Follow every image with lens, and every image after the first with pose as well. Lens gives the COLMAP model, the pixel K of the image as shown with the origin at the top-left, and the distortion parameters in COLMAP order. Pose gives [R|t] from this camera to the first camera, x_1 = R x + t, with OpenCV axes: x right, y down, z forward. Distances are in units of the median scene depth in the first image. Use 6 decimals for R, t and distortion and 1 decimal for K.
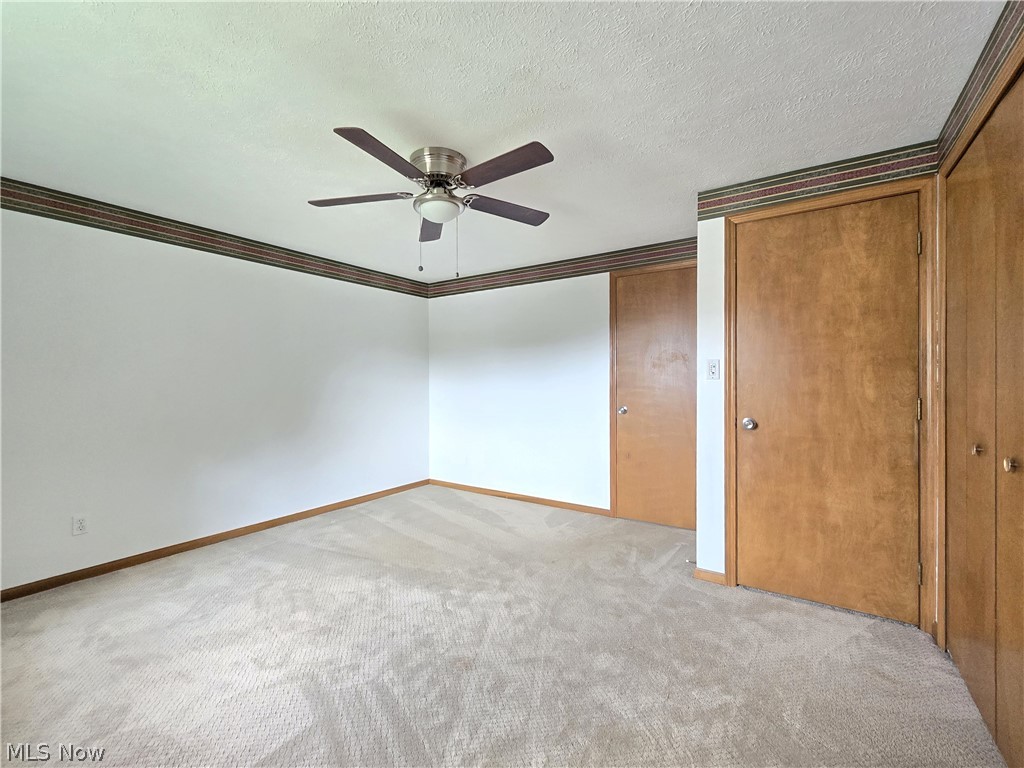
lens RADIAL K [[426.1, 0, 506.5], [0, 426.1, 380.1], [0, 0, 1]] dist [0.000013, 0.000625]
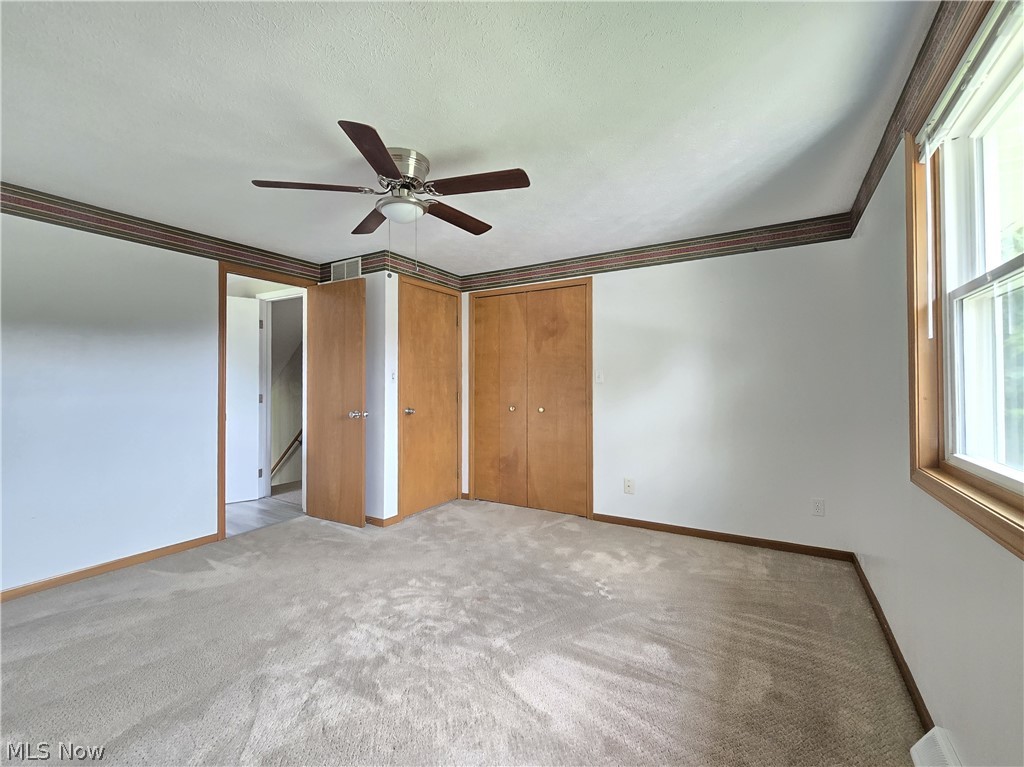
lens RADIAL K [[426.1, 0, 506.5], [0, 426.1, 379.6], [0, 0, 1]] dist [0.000013, 0.000625]
pose [[-0.020823, 0.012416, 0.999706, -1.099204], [0.001711, 0.999922, -0.012383, 0.004409], [-0.999782, 0.001453, -0.020842, 0.731334]]
